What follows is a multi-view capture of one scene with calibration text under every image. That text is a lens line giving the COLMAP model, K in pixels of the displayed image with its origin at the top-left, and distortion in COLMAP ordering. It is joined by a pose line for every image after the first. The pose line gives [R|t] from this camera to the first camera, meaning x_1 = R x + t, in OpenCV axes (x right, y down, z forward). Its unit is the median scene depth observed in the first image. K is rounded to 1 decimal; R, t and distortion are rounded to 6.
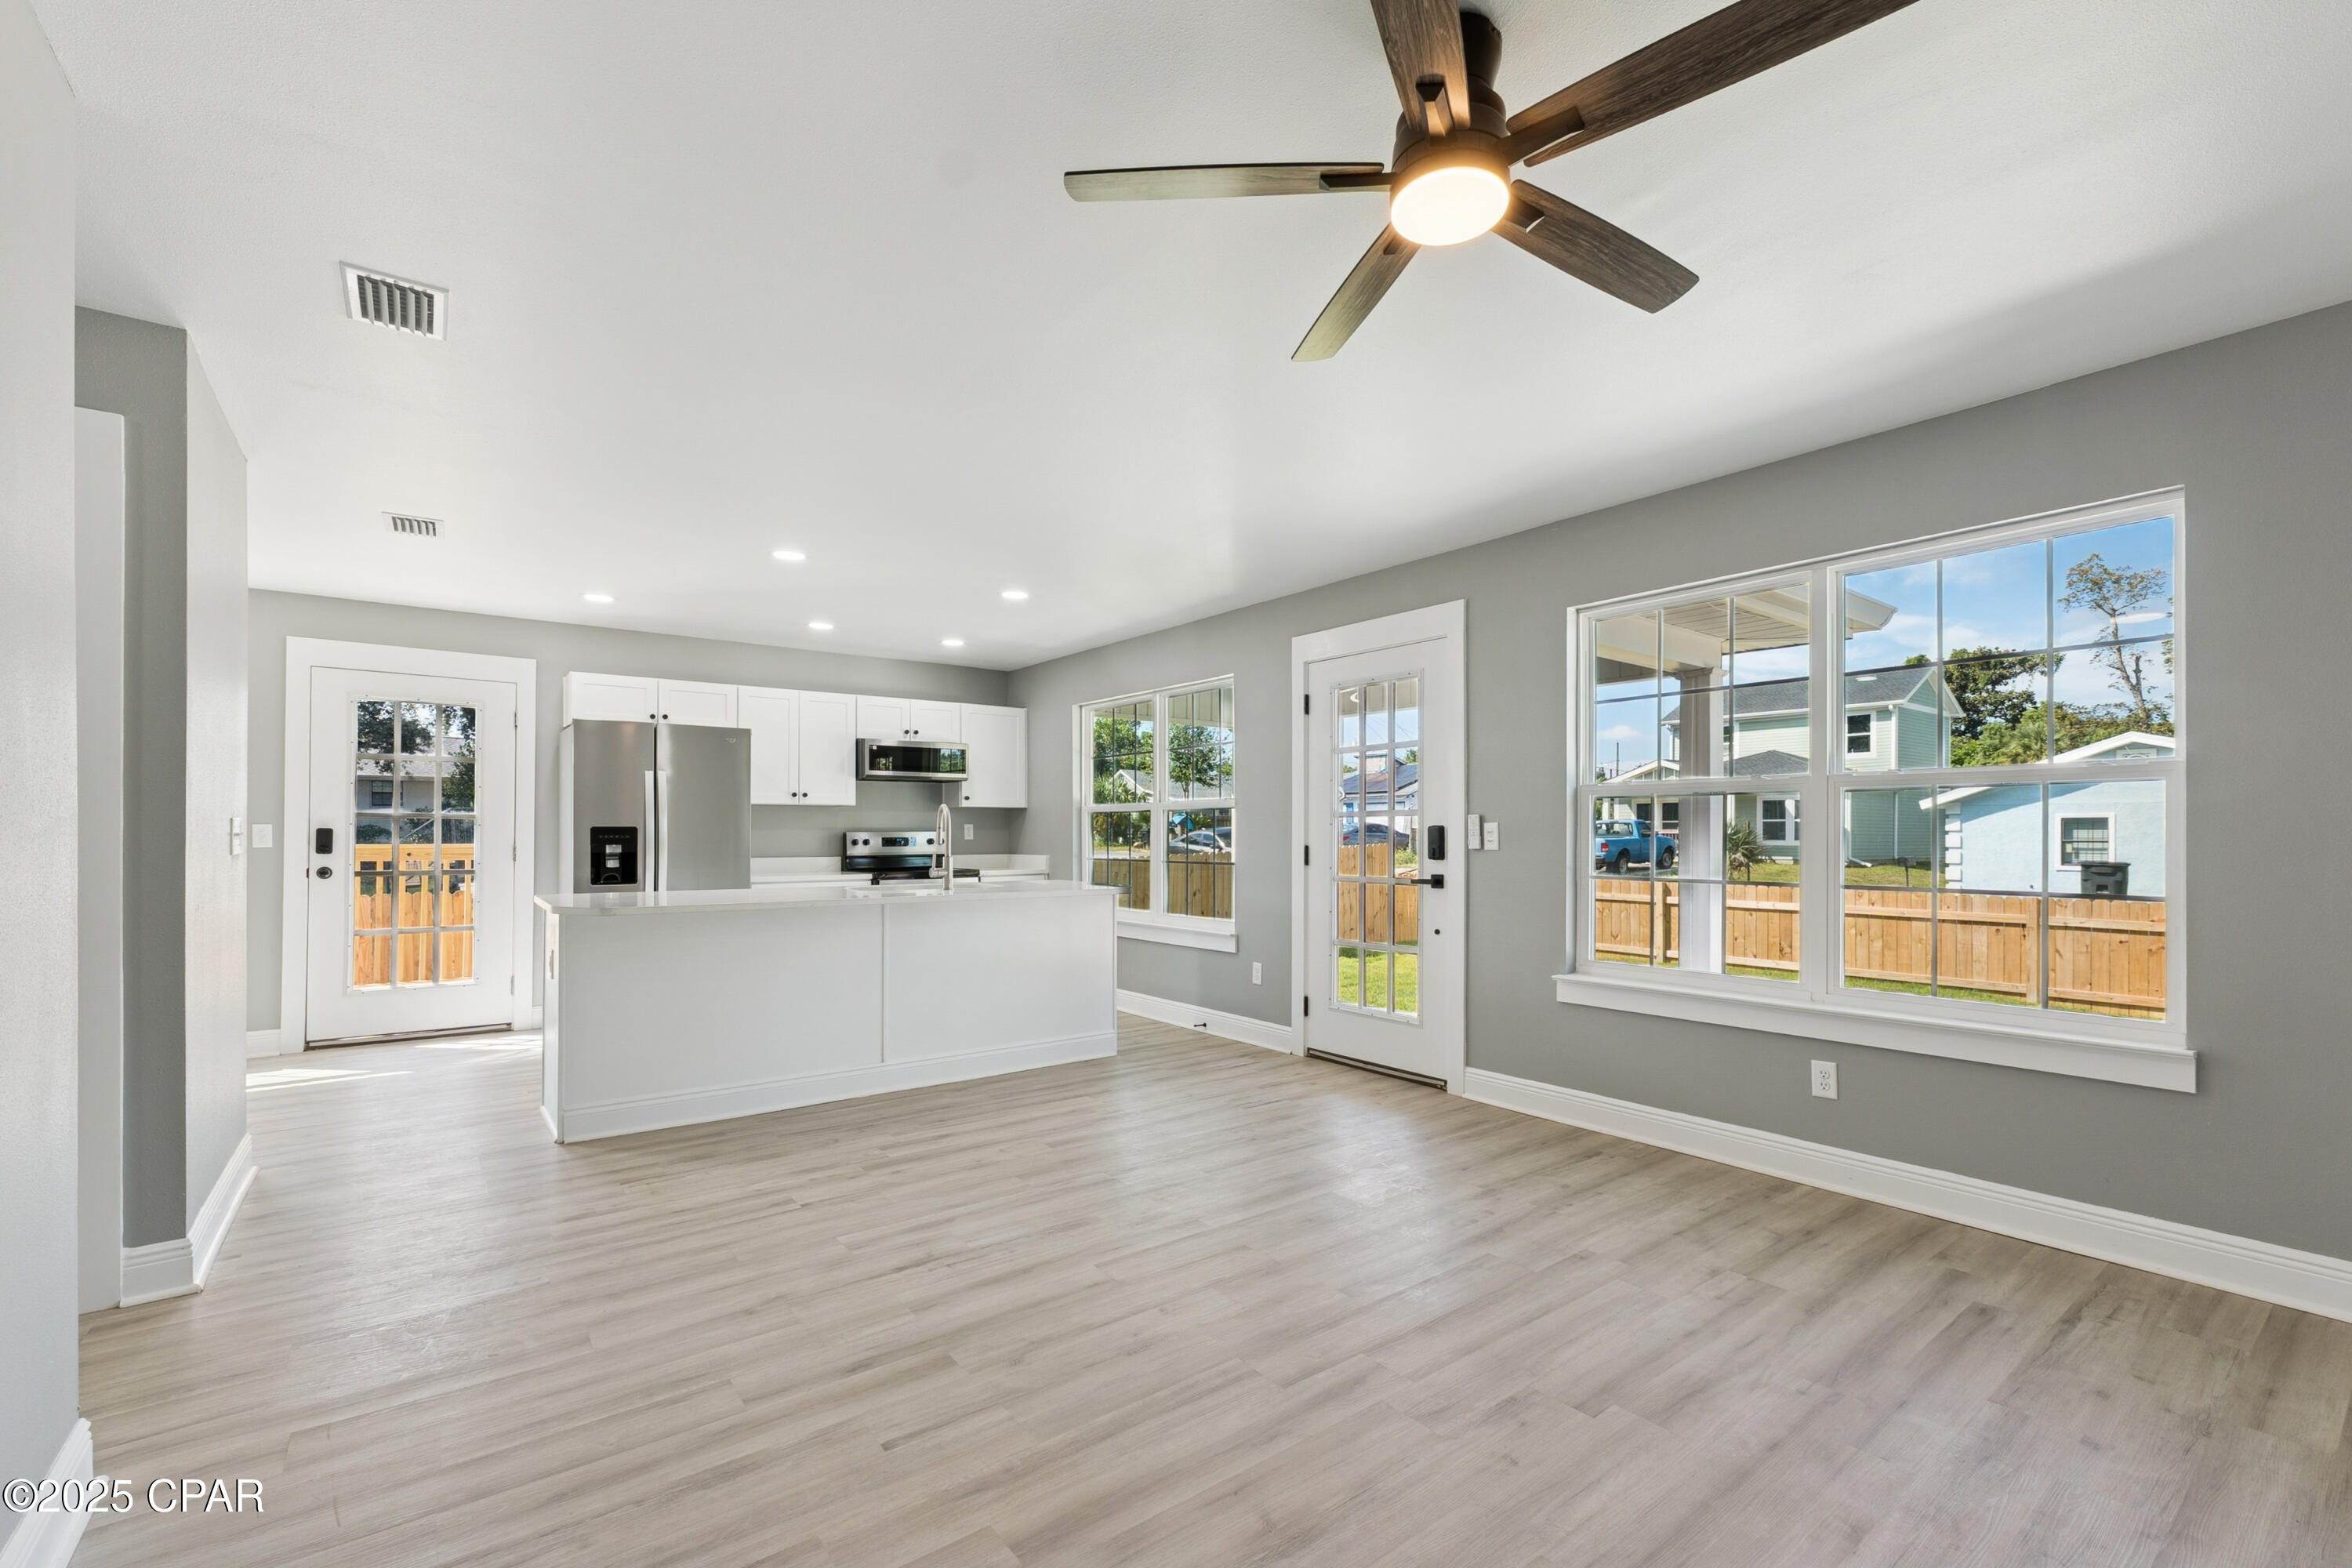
lens RADIAL K [[999.1, 0, 1182.5], [0, 999.1, 840.0], [0, 0, 1]] dist [0.003435, 0.000387]
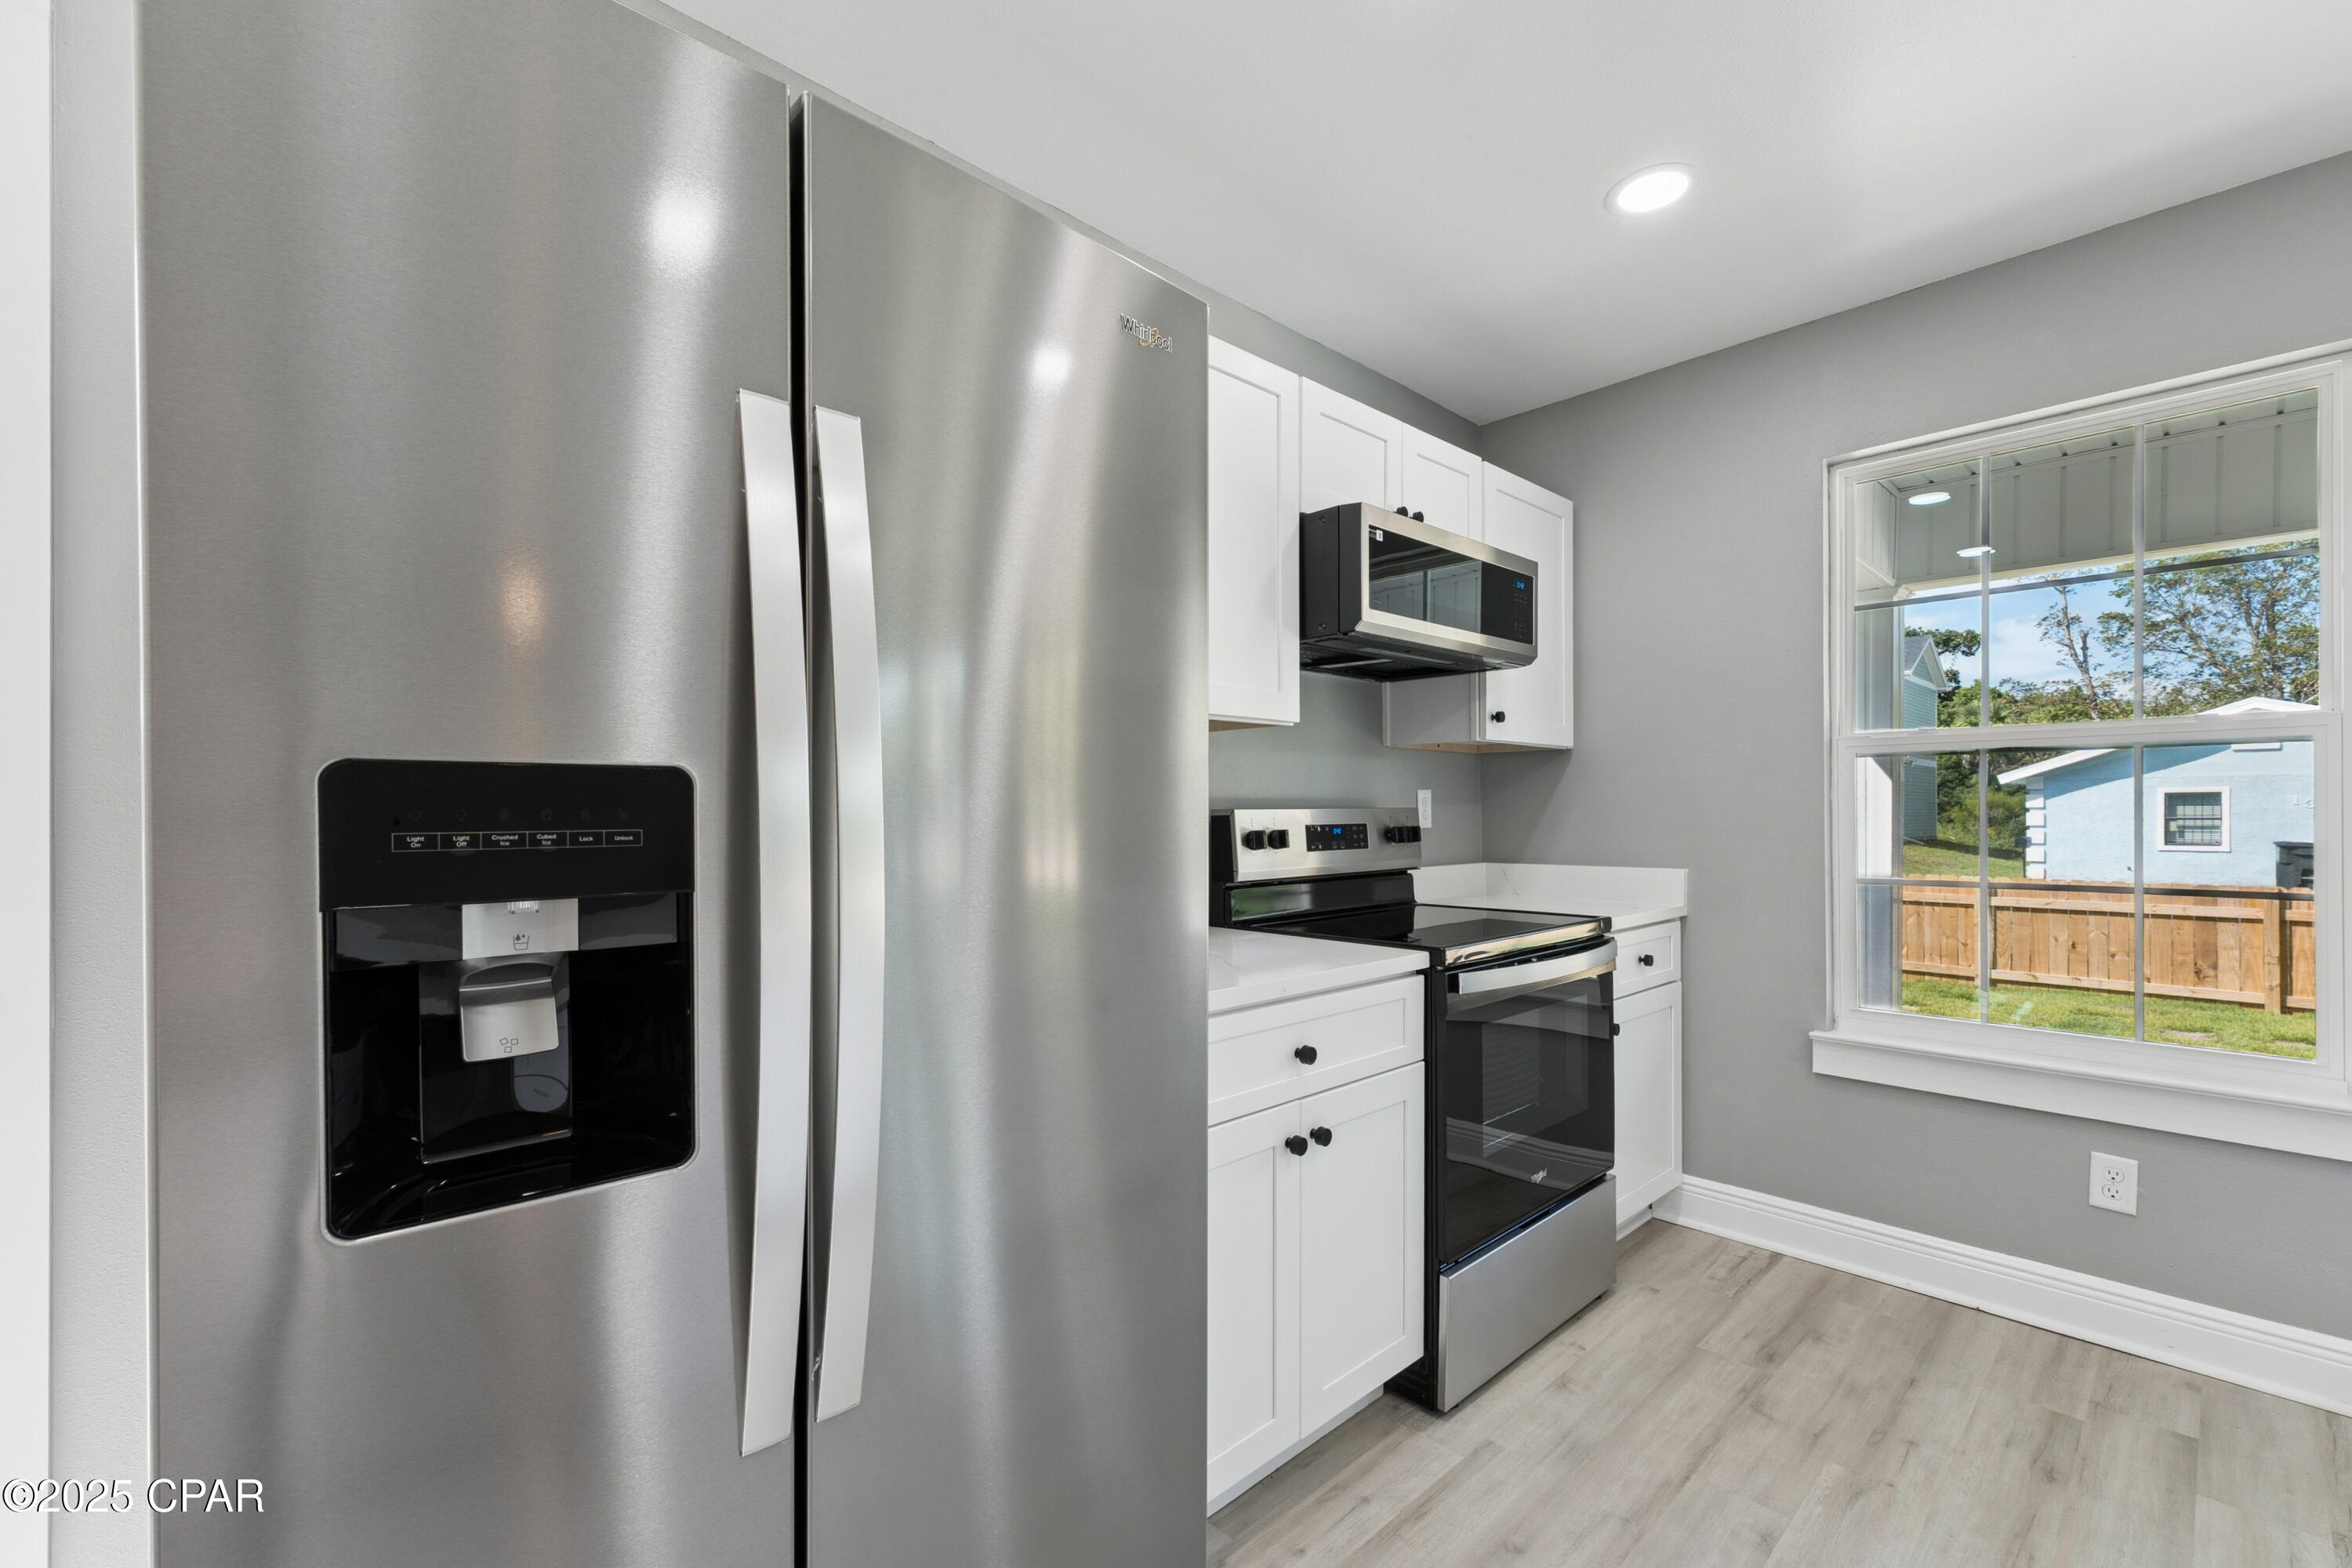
lens RADIAL K [[999.6, 0, 1179.8], [0, 999.6, 823.6], [0, 0, 1]] dist [0.006306, 0.000710]
pose [[0.993961, -0.005165, 0.109614, -0.632808], [0.004887, 0.999984, 0.002800, -0.006782], [-0.109626, -0.002247, 0.993970, 1.093877]]
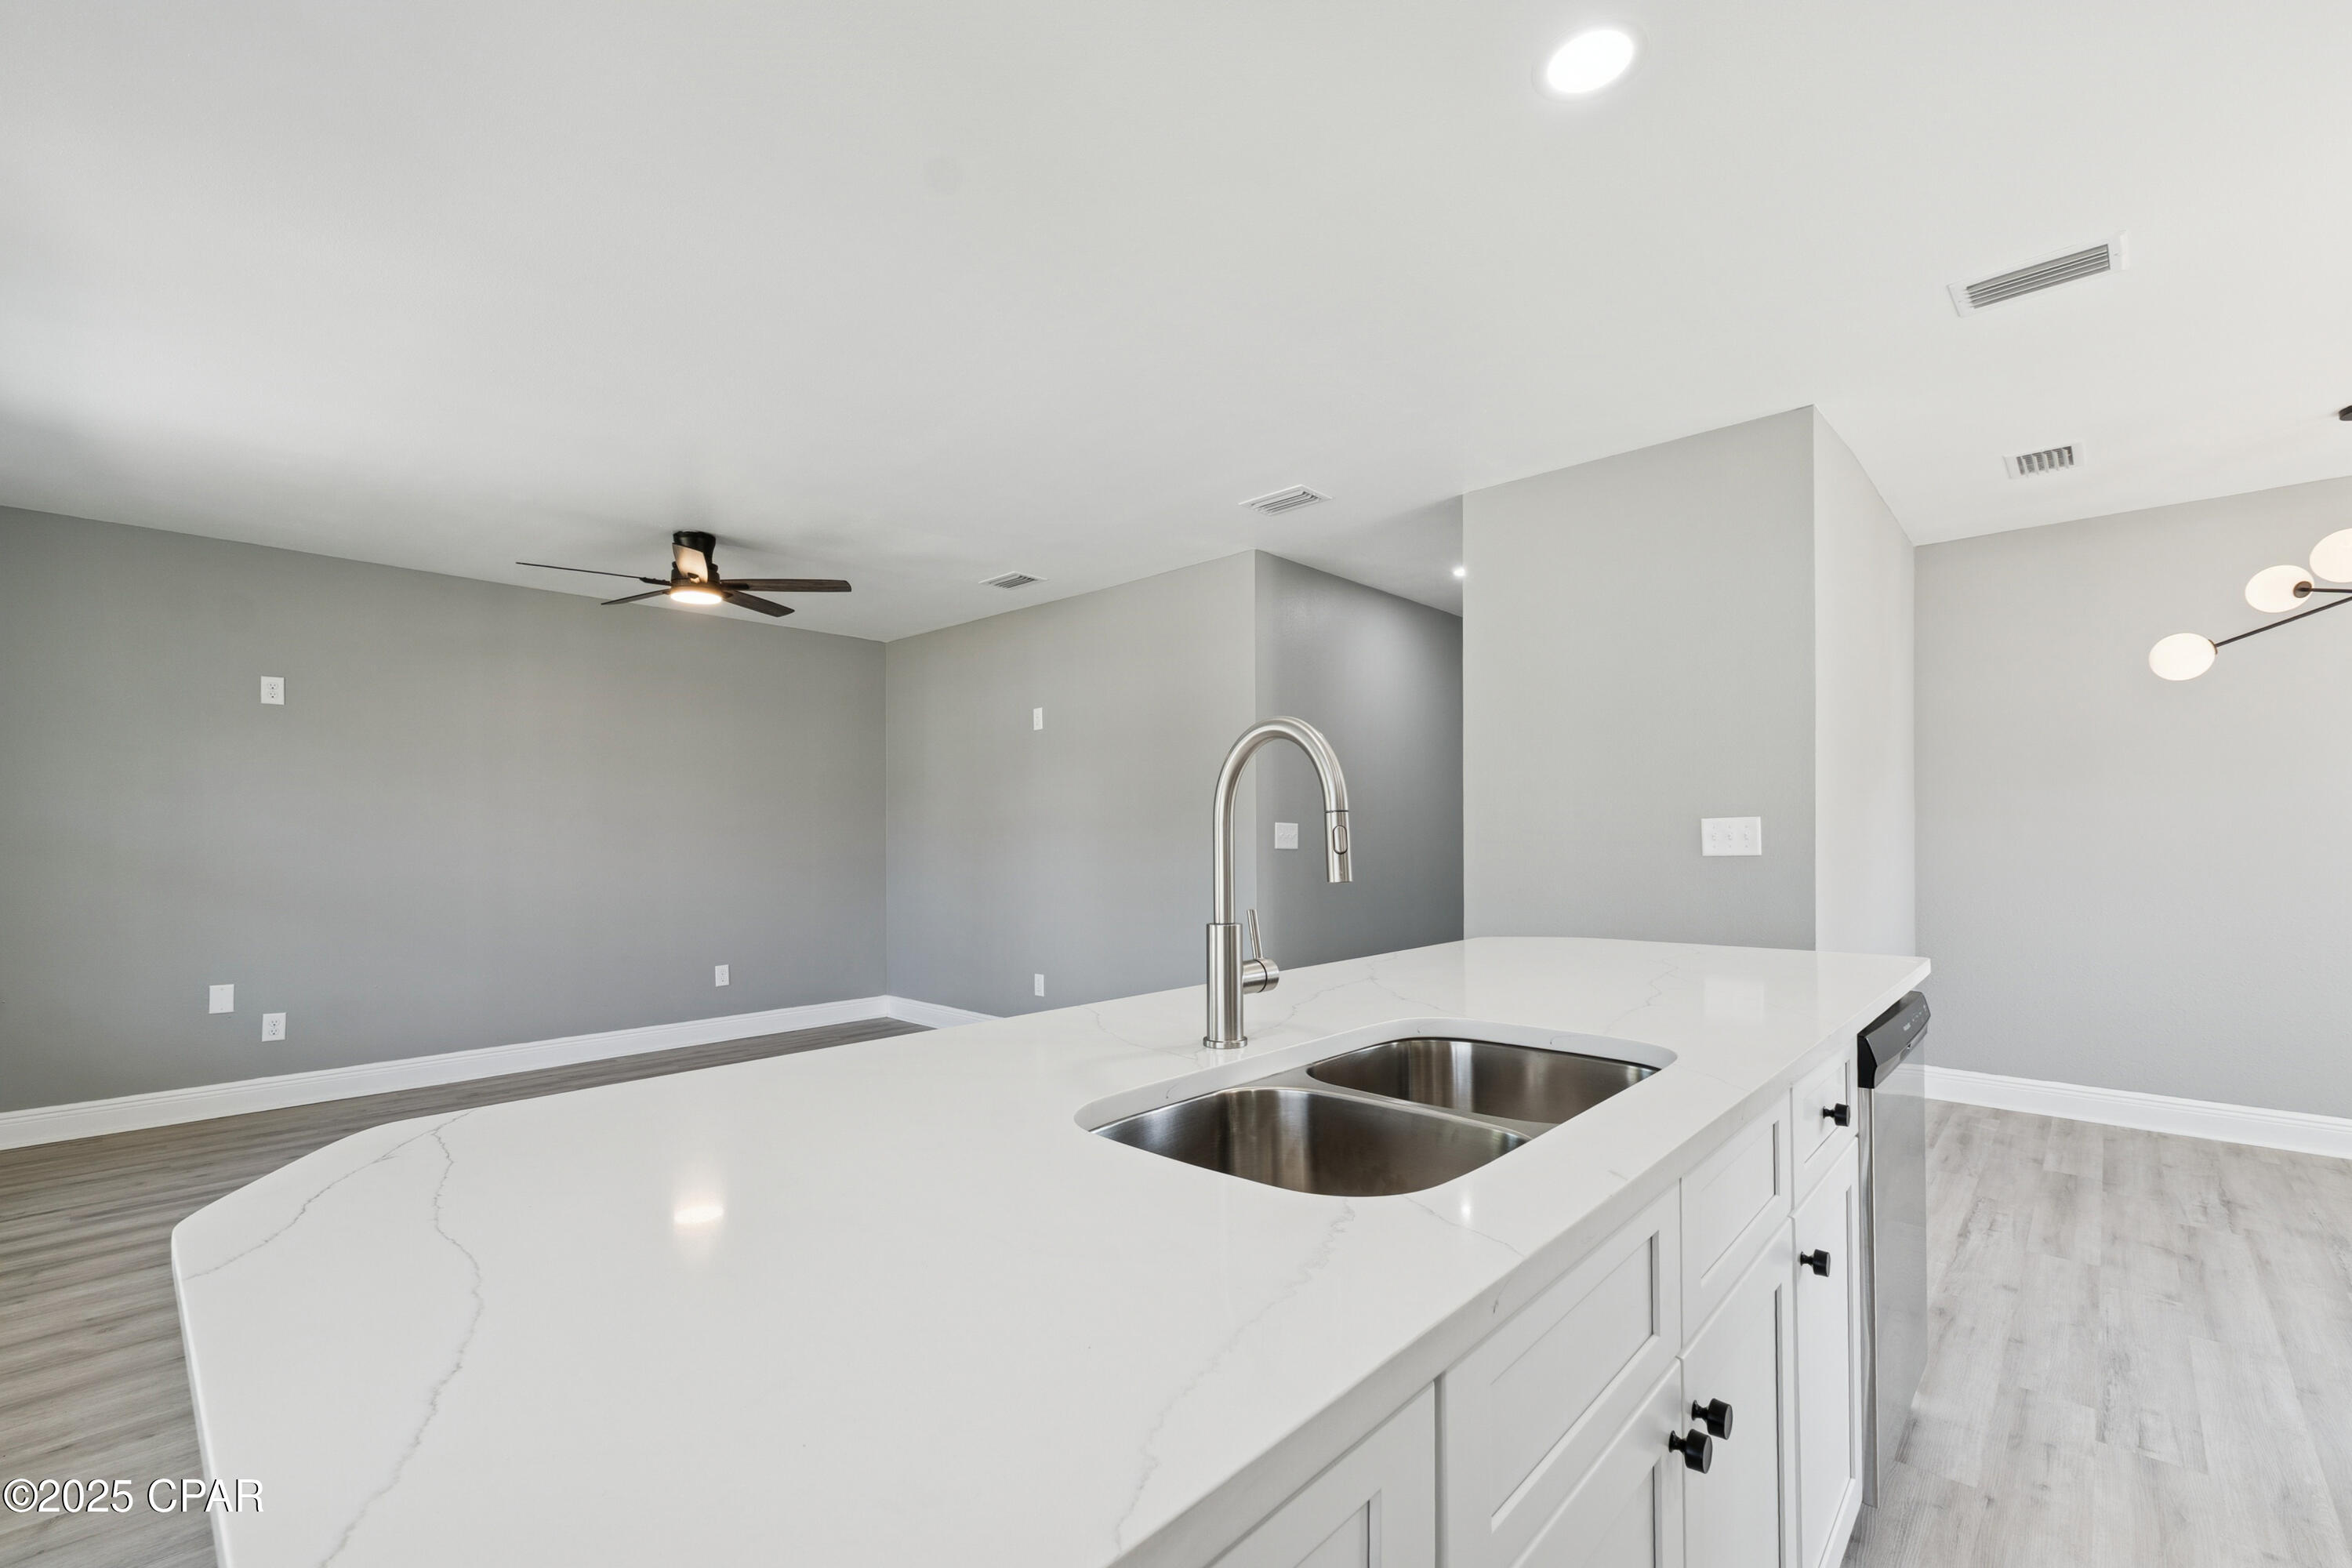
lens RADIAL K [[991.7, 0, 1178.5], [0, 991.7, 829.3], [0, 0, 1]] dist [0.003106, -0.000128]
pose [[-0.985423, 0.003239, -0.170089, -0.197231], [0.003649, 0.999991, -0.002095, -0.007737], [0.170081, -0.002685, -0.985426, 1.405640]]
